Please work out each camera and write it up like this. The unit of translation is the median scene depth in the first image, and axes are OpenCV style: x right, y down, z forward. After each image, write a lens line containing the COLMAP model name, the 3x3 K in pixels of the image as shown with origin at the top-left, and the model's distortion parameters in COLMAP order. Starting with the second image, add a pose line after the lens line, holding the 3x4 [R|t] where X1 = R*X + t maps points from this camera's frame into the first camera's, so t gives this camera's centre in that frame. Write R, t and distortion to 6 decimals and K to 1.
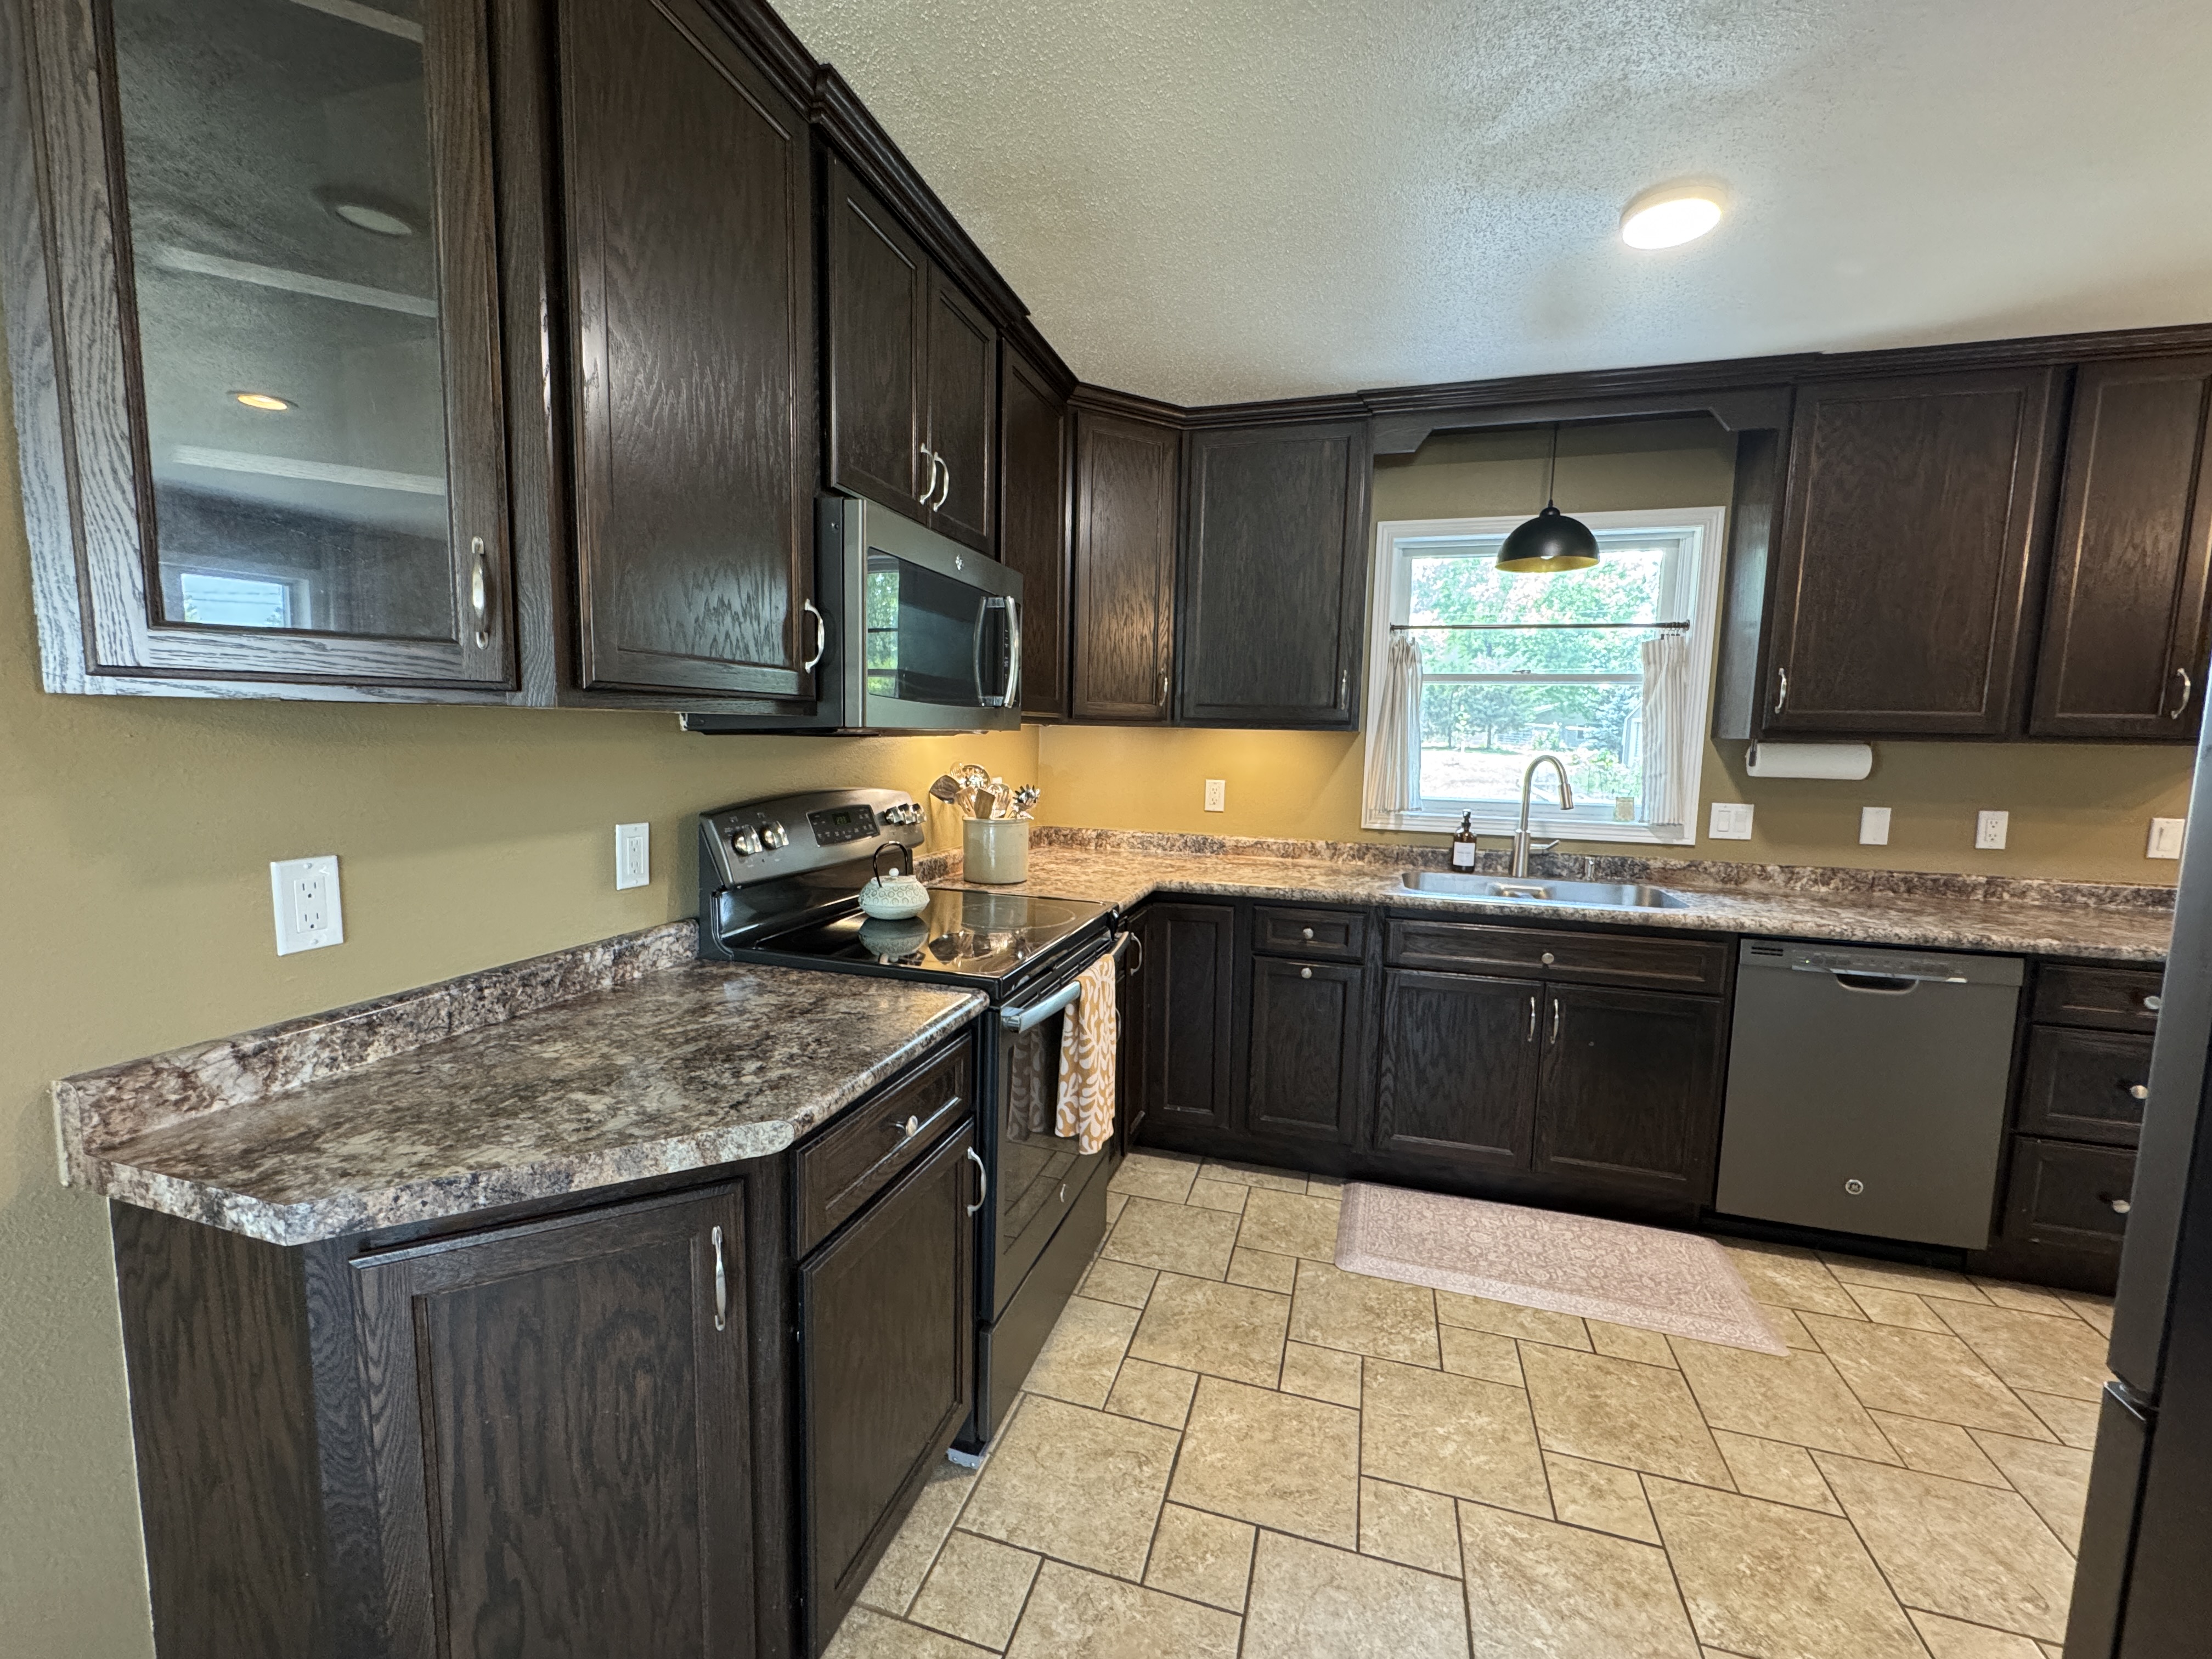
lens RADIAL K [[884.1, 0, 1112.7], [0, 884.1, 822.5], [0, 0, 1]] dist [-0.004957, 0.000571]
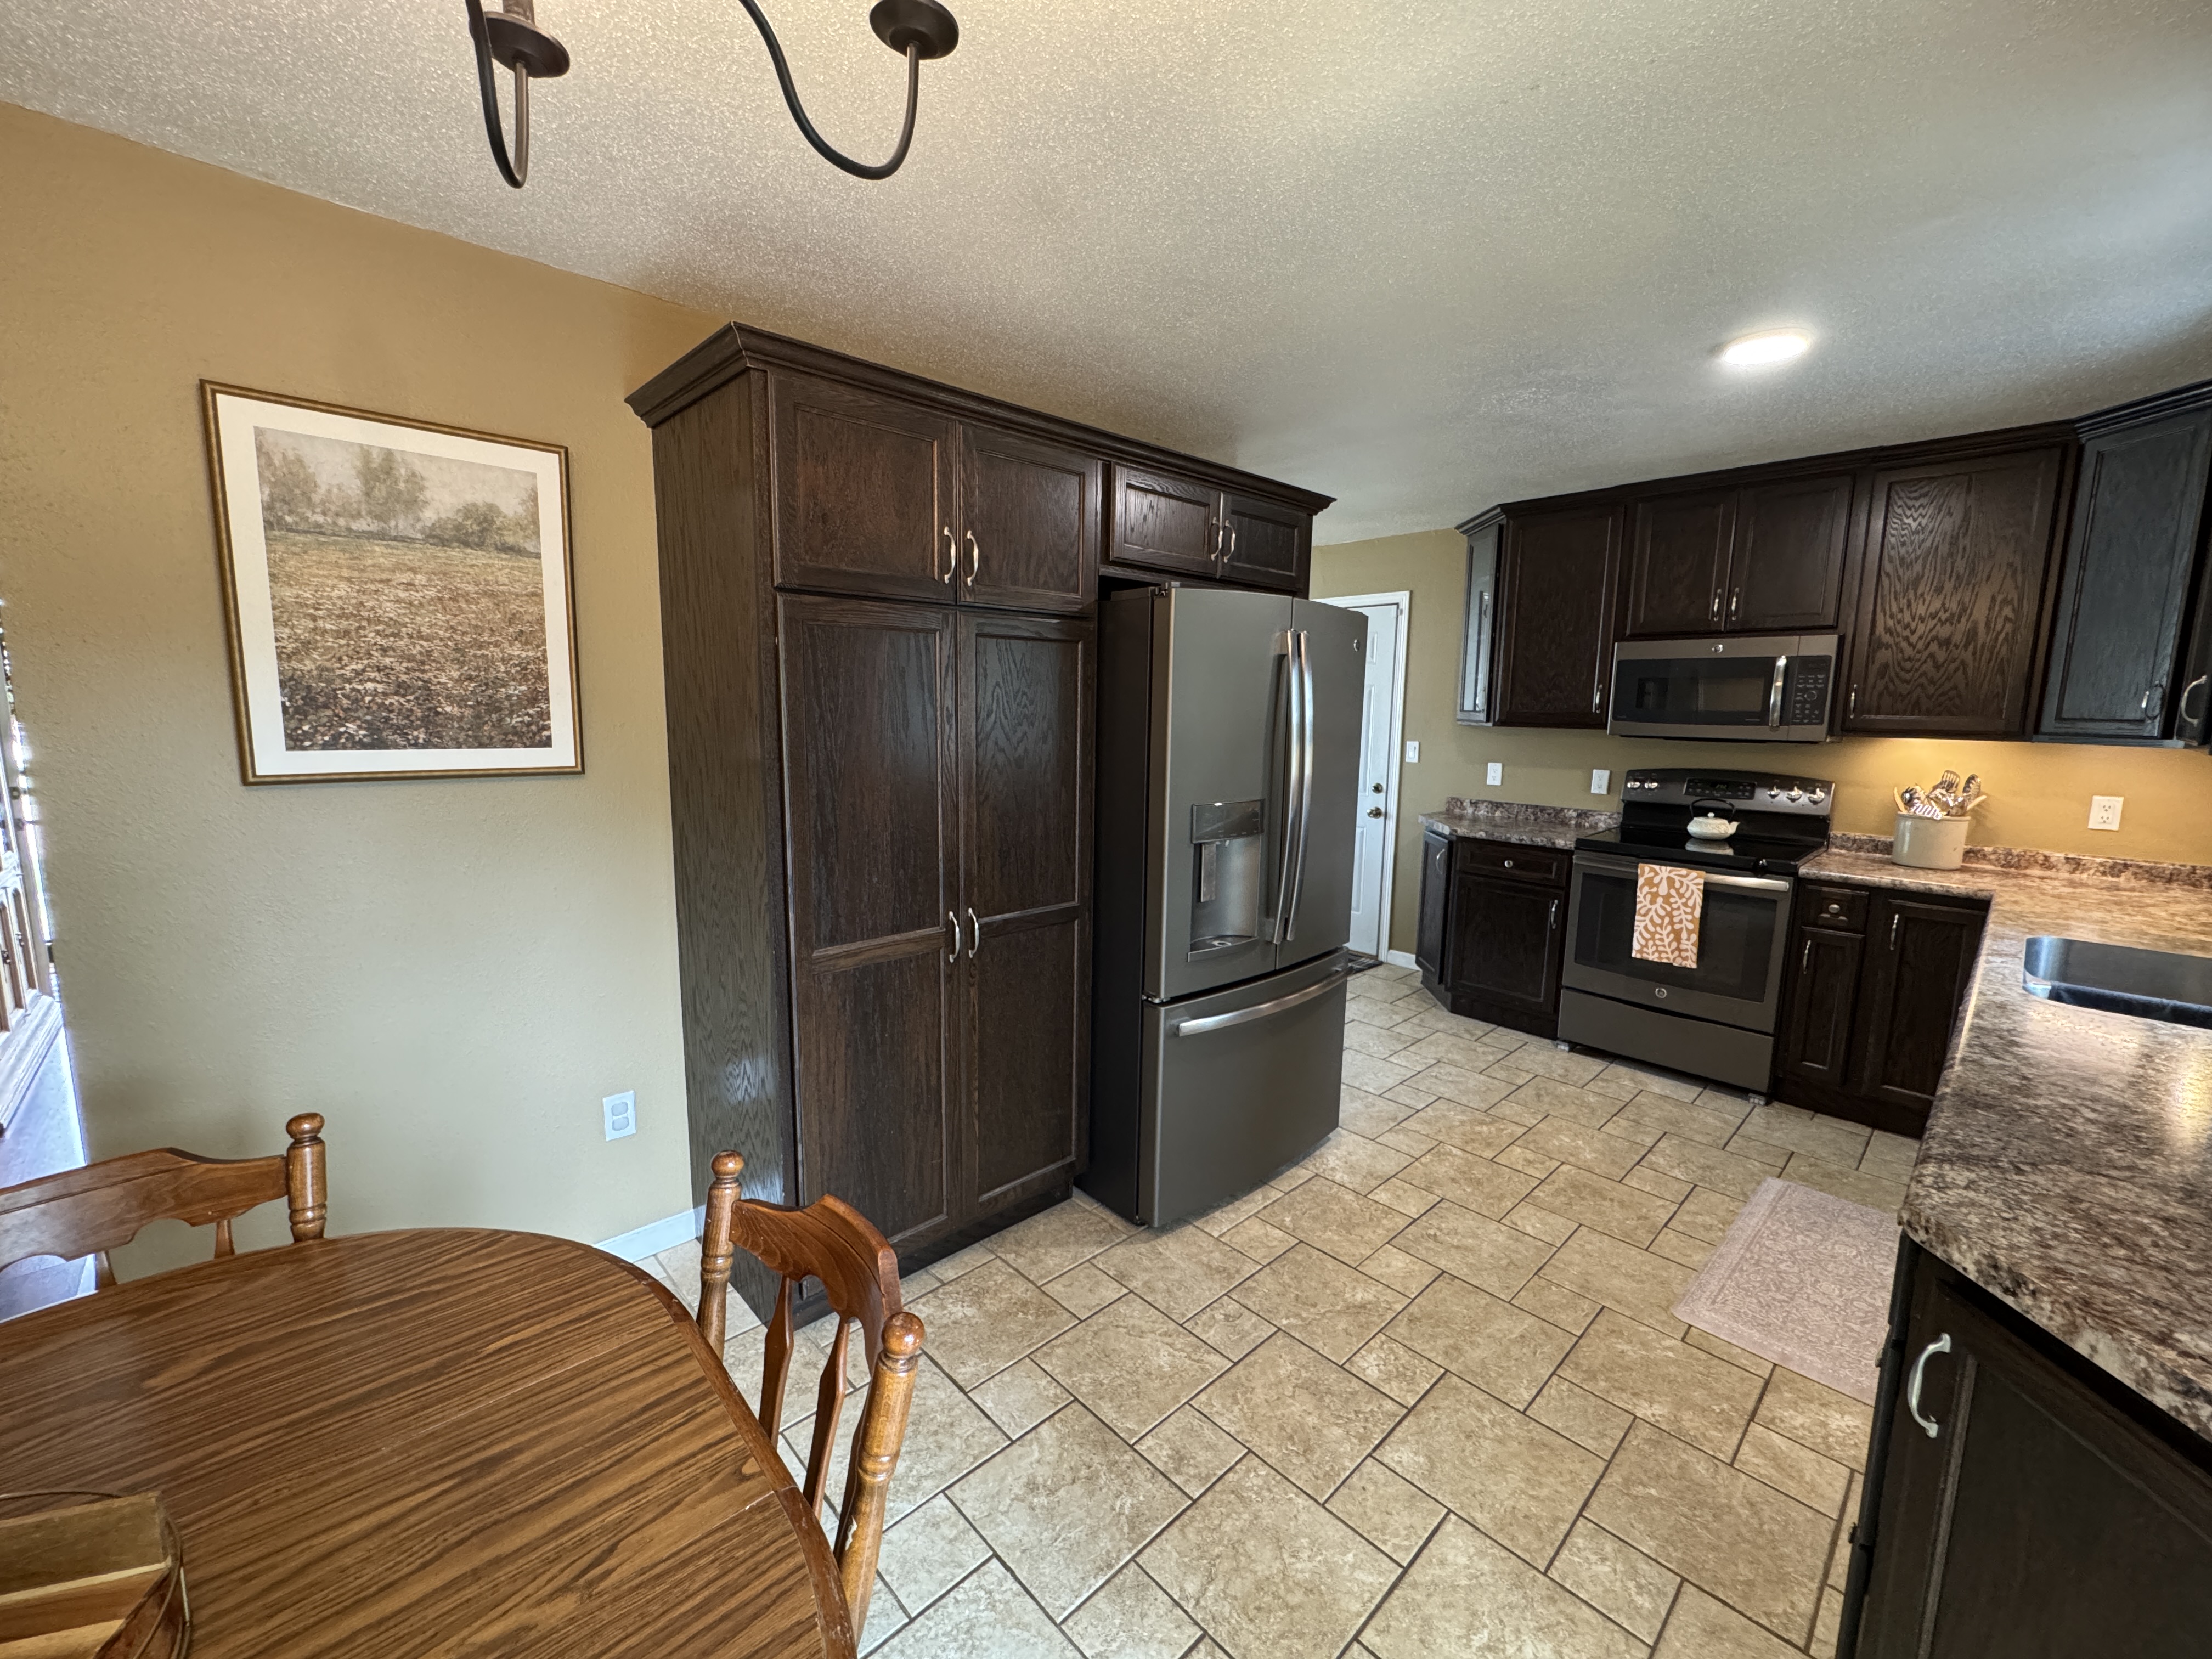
lens RADIAL K [[884.1, 0, 1102.8], [0, 884.1, 825.8], [0, 0, 1]] dist [-0.004957, 0.000571]
pose [[-0.498818, 0.091663, -0.861846, 2.068691], [-0.112943, 0.979038, 0.169496, -0.094178], [0.859316, 0.181887, -0.478009, 0.829893]]
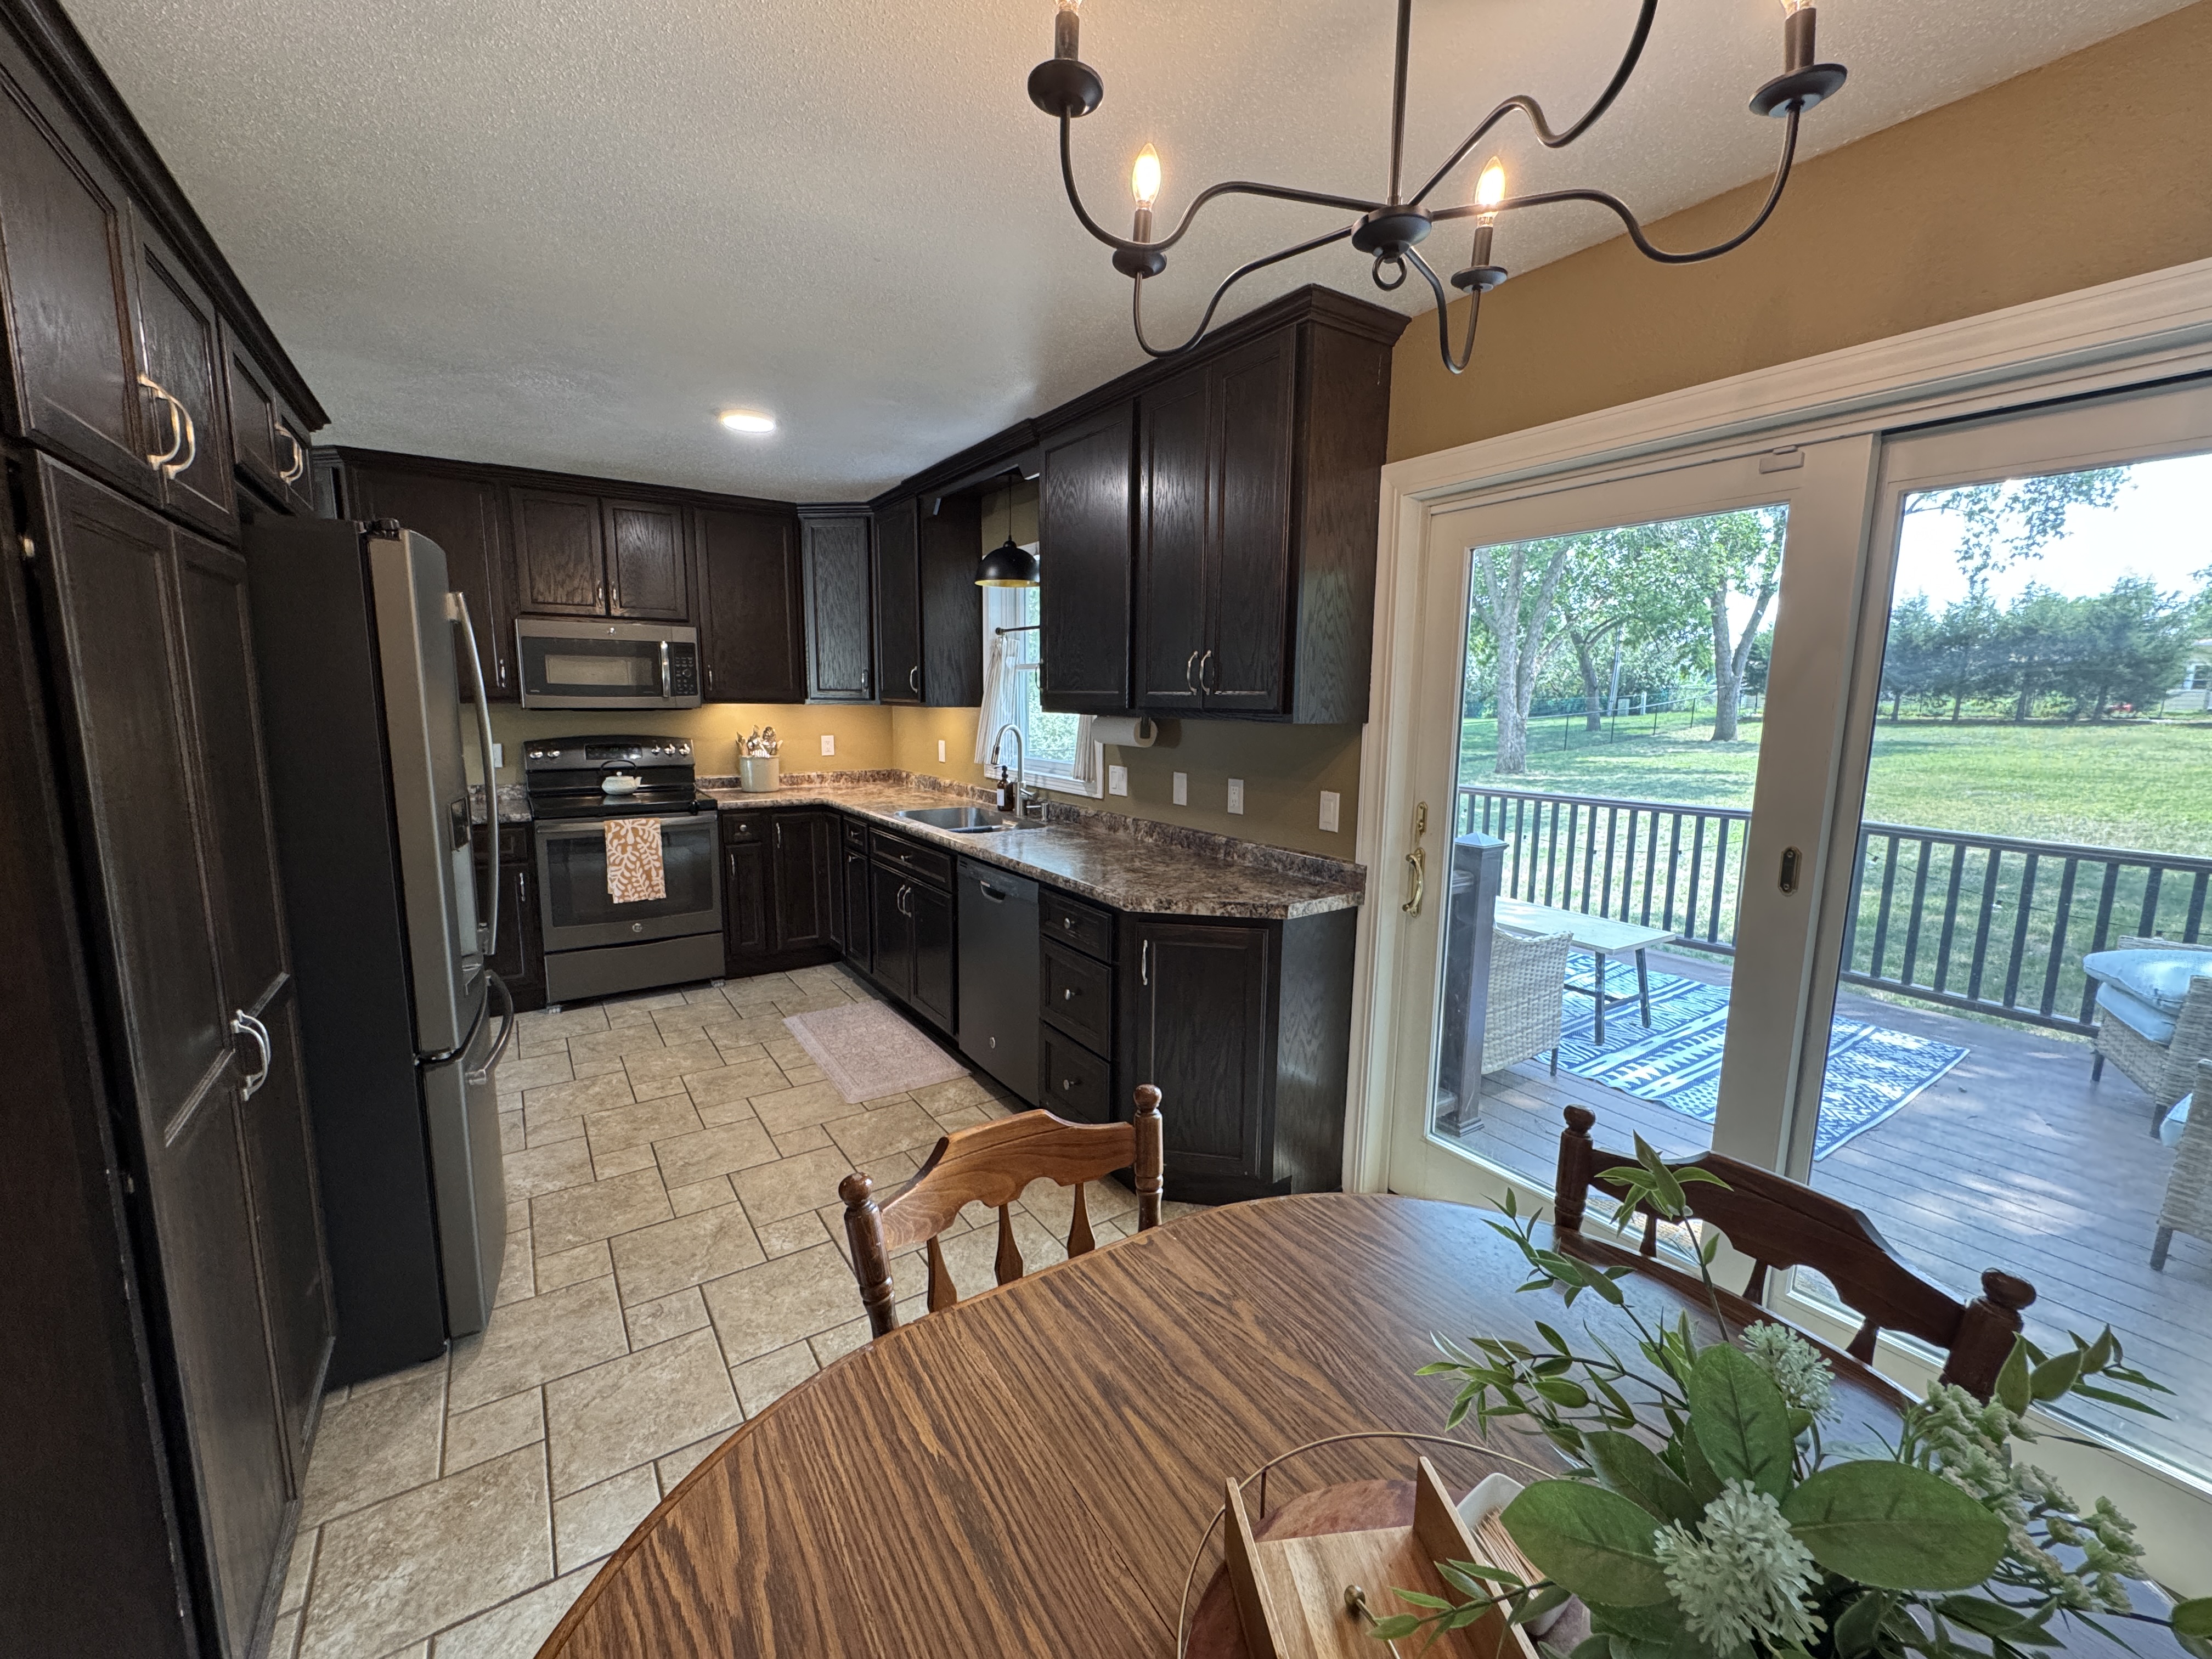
lens RADIAL K [[884.1, 0, 1109.5], [0, 884.1, 824.9], [0, 0, 1]] dist [-0.004957, 0.000571]
pose [[0.778604, 0.081595, -0.622188, 2.144915], [-0.061237, 0.996658, 0.054073, -0.008470], [0.624520, -0.004001, 0.780998, 0.056320]]
